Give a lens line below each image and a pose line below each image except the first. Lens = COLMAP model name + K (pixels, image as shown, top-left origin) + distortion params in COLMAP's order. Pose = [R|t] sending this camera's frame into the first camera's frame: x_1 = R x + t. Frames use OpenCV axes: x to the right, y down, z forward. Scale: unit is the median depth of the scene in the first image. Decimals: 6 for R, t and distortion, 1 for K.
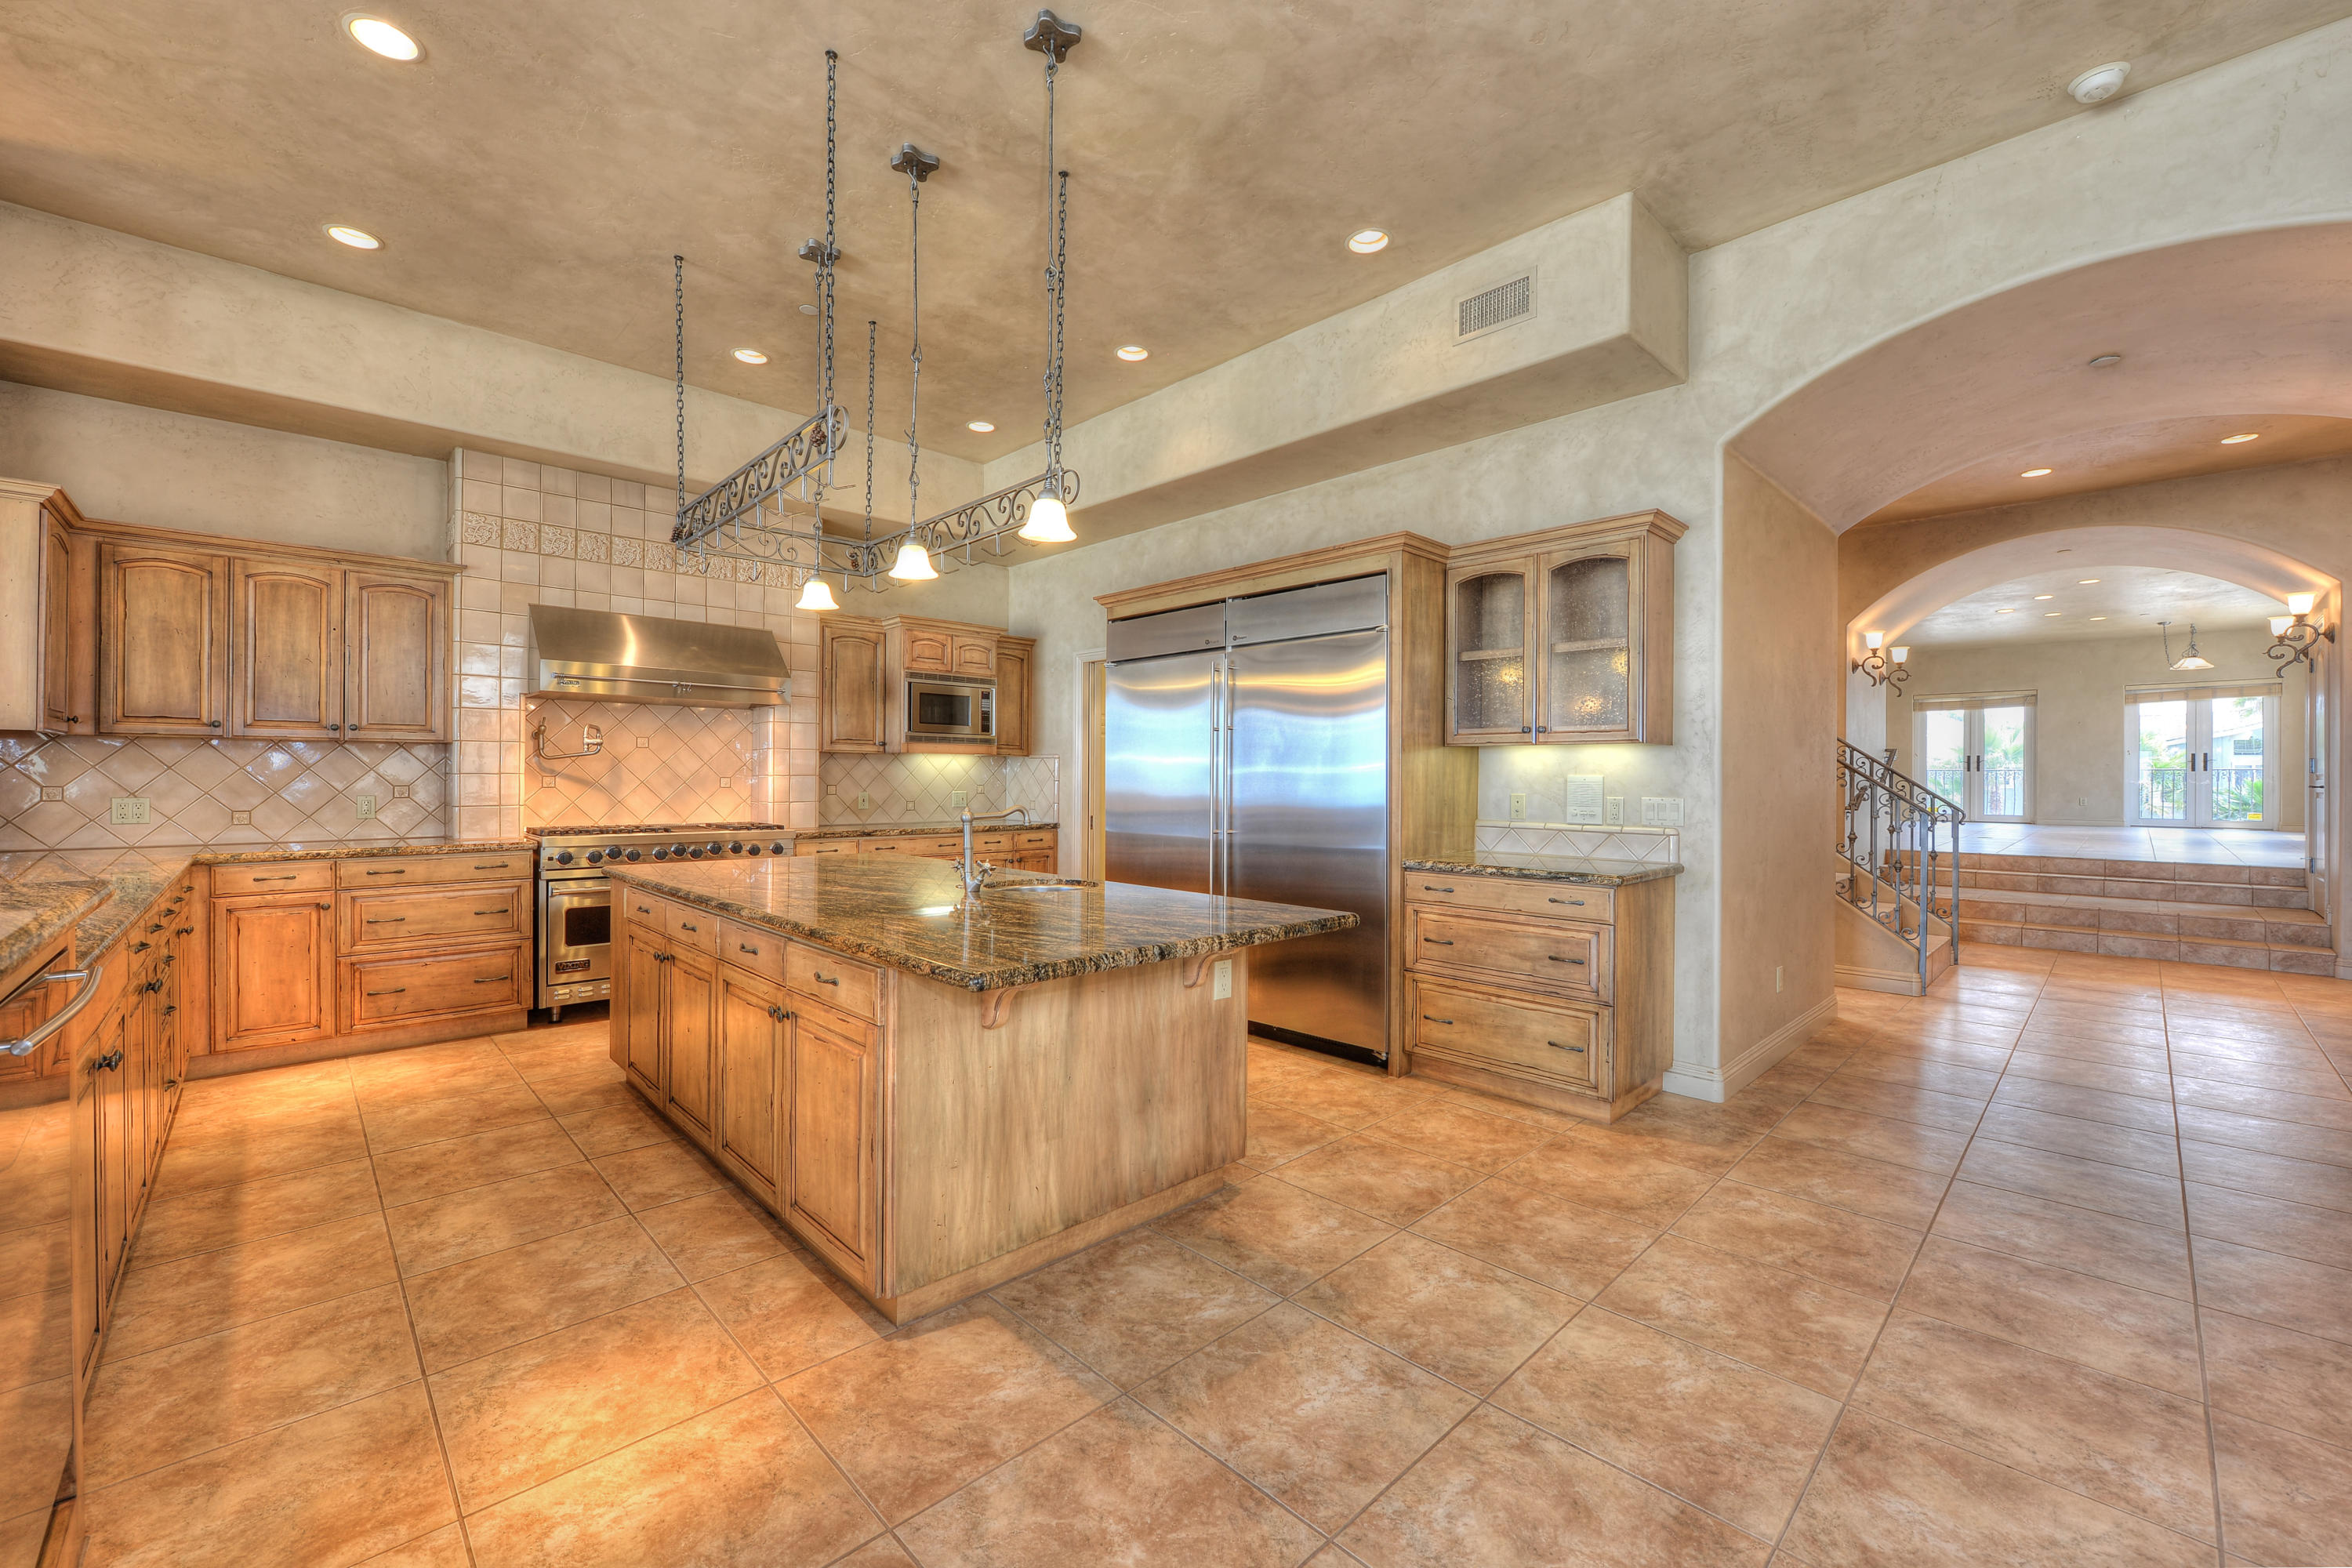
lens RADIAL K [[942.2, 0, 1168.6], [0, 942.2, 776.7], [0, 0, 1]] dist [-0.009987, -0.000526]
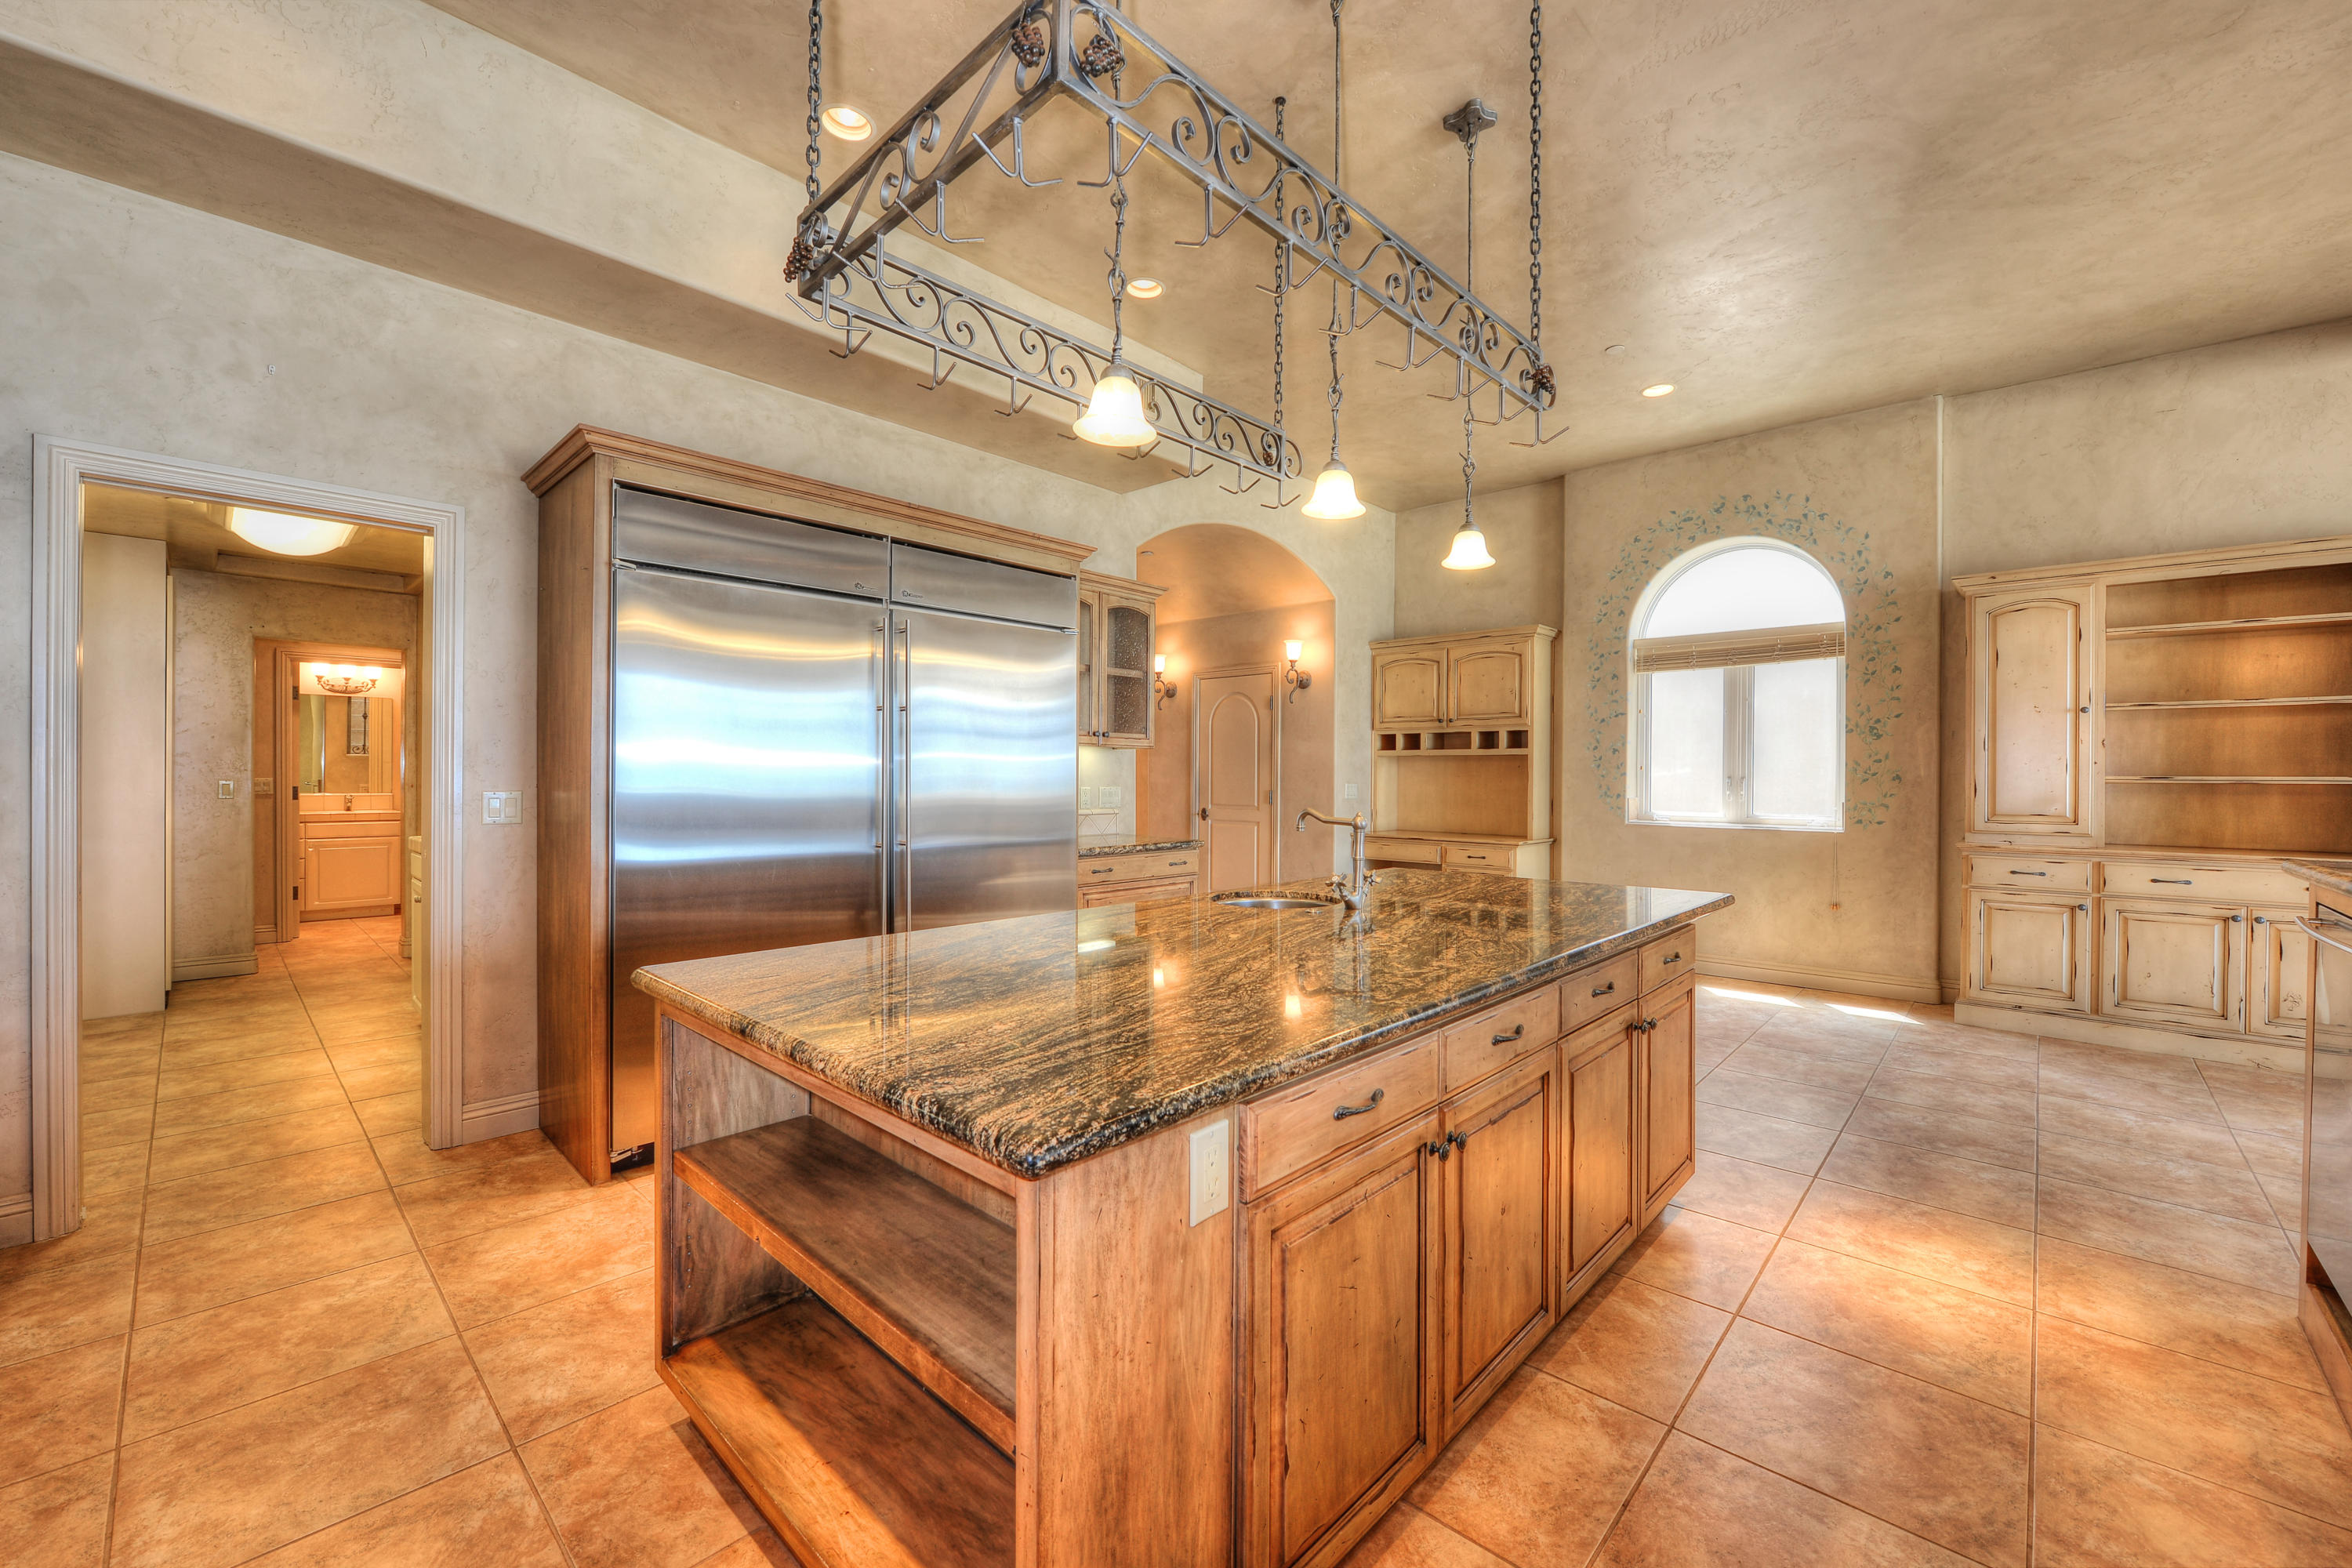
lens RADIAL K [[942.2, 0, 1168.6], [0, 942.2, 776.7], [0, 0, 1]] dist [-0.009987, -0.000526]
pose [[-0.055005, -0.009565, 0.998440, -0.871715], [-0.007533, 0.999930, 0.009164, -0.006701], [-0.998458, -0.007017, -0.055073, 0.998530]]
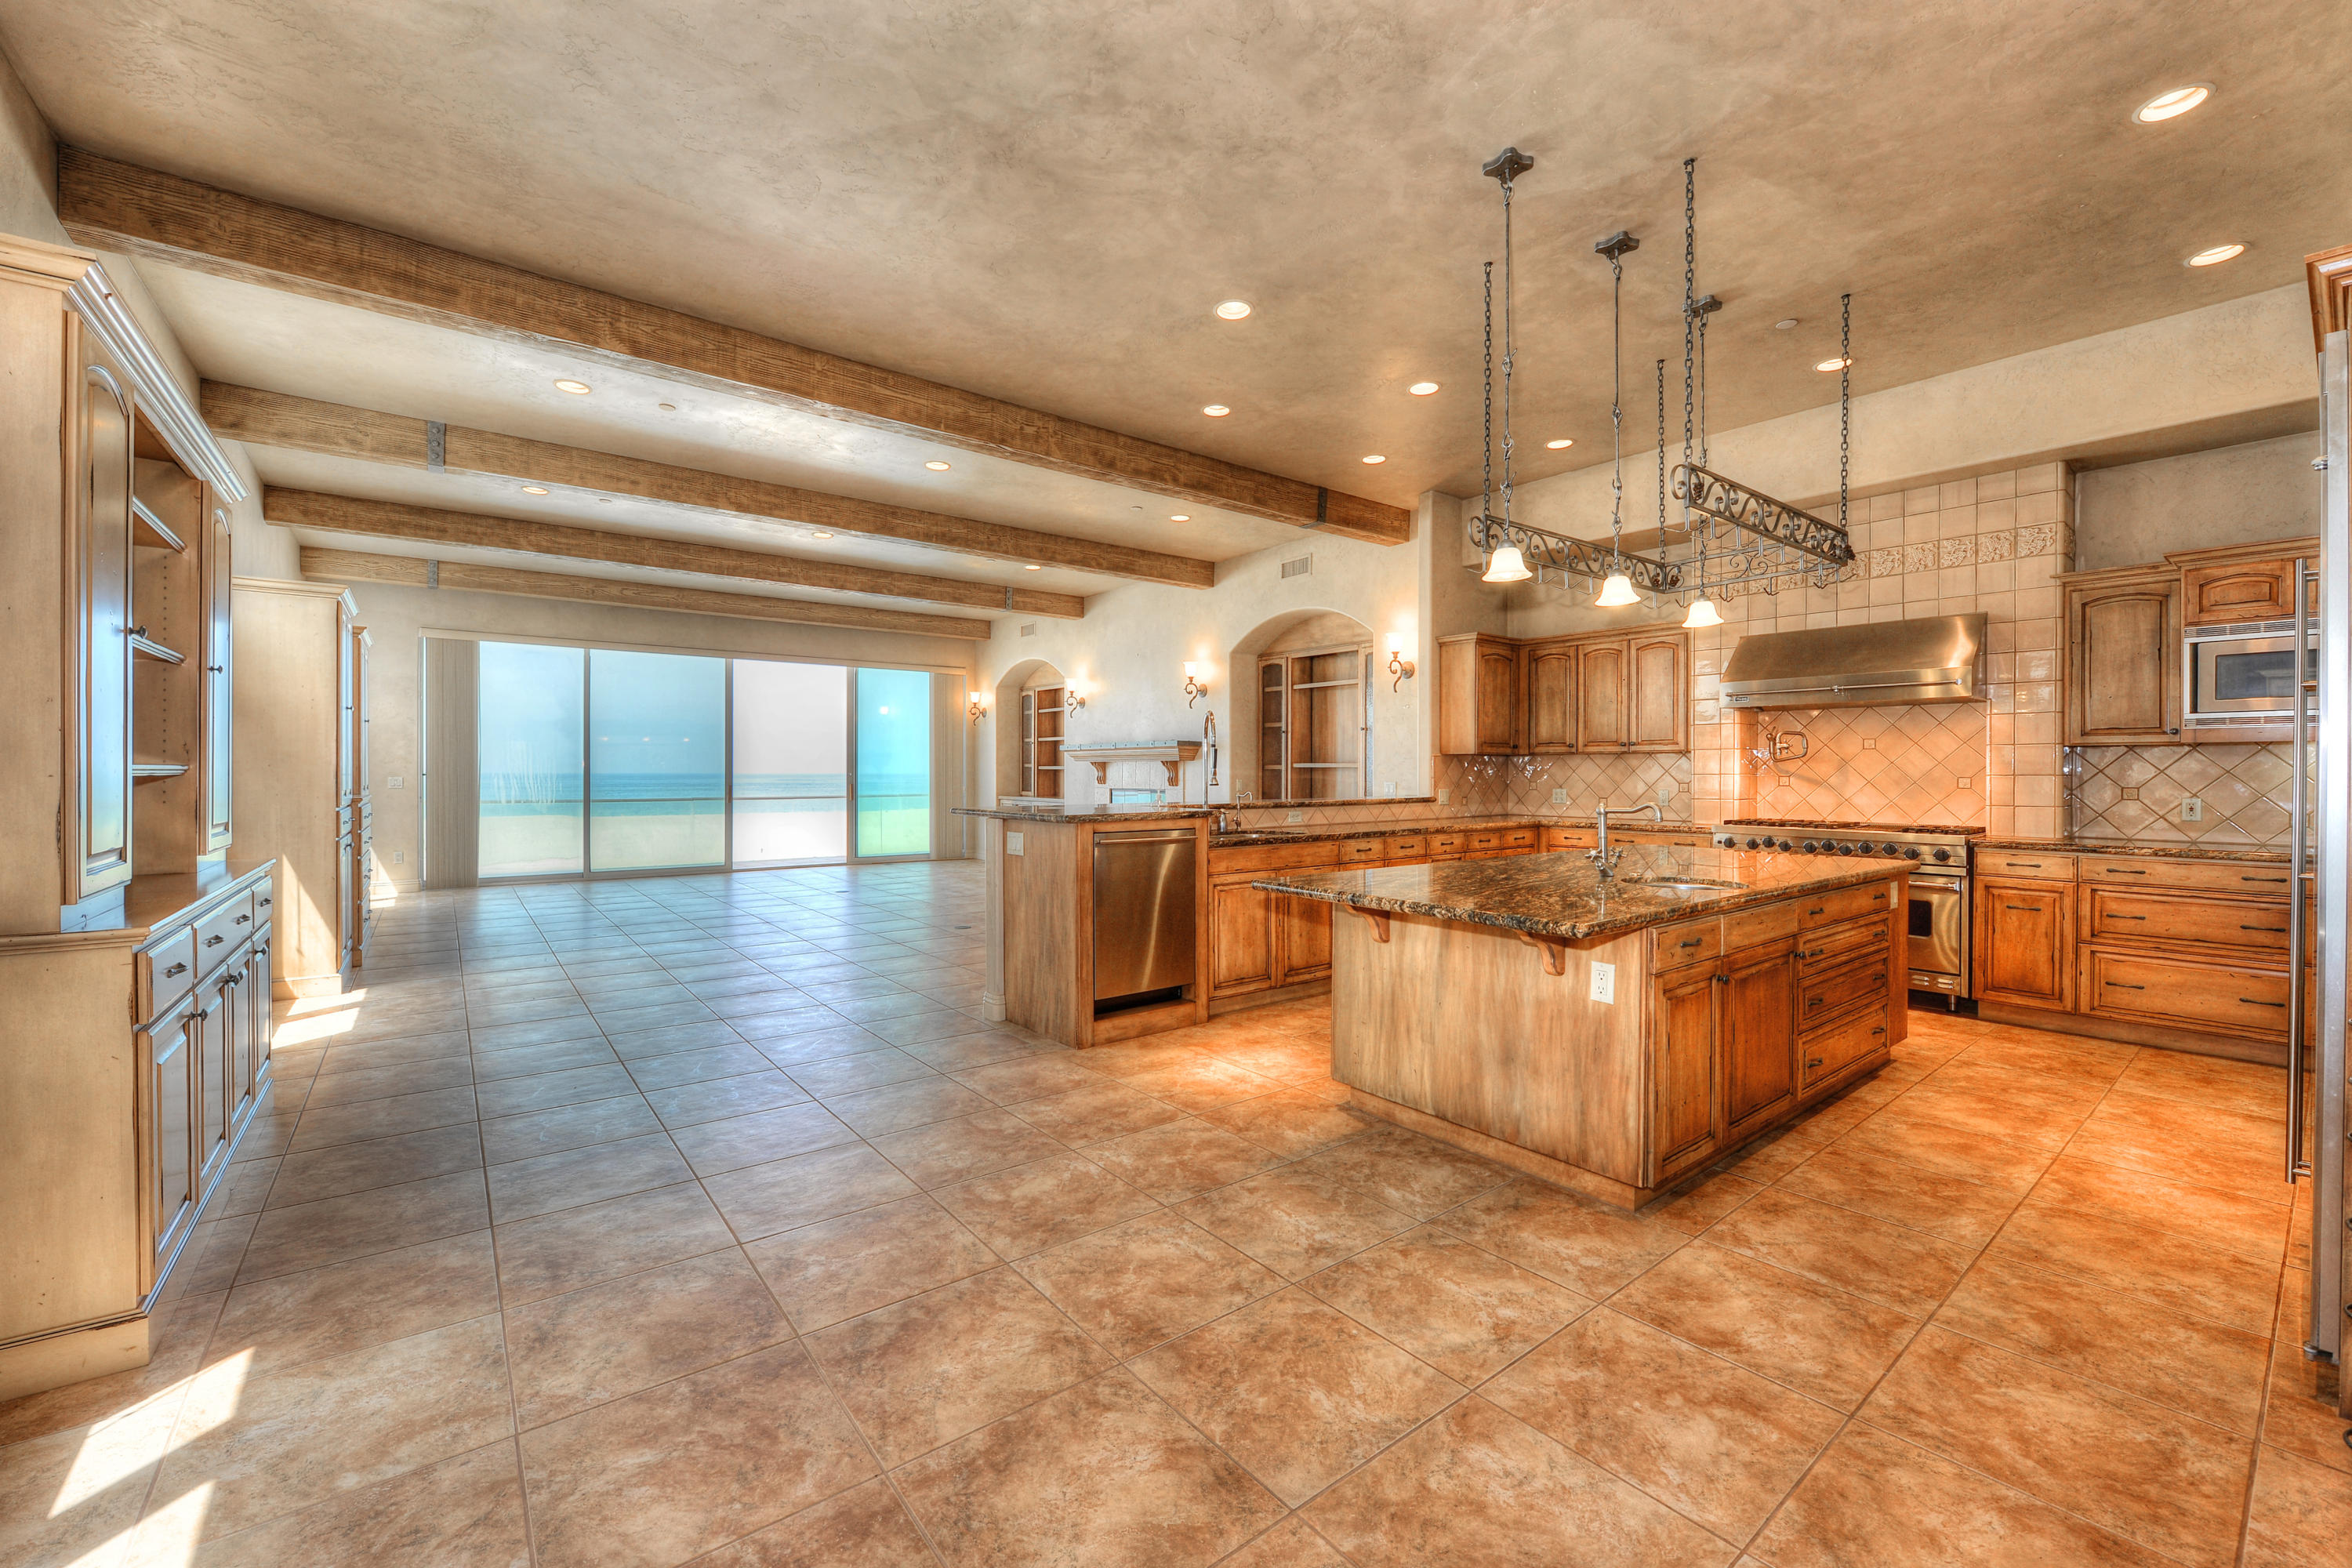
lens RADIAL K [[939.8, 0, 1182.2], [0, 939.8, 776.1], [0, 0, 1]] dist [-0.007099, -0.000186]
pose [[-0.094104, -0.001820, -0.995561, 0.789193], [-0.001345, 0.999998, -0.001701, 0.002777], [0.995561, 0.001179, -0.094107, 0.487721]]
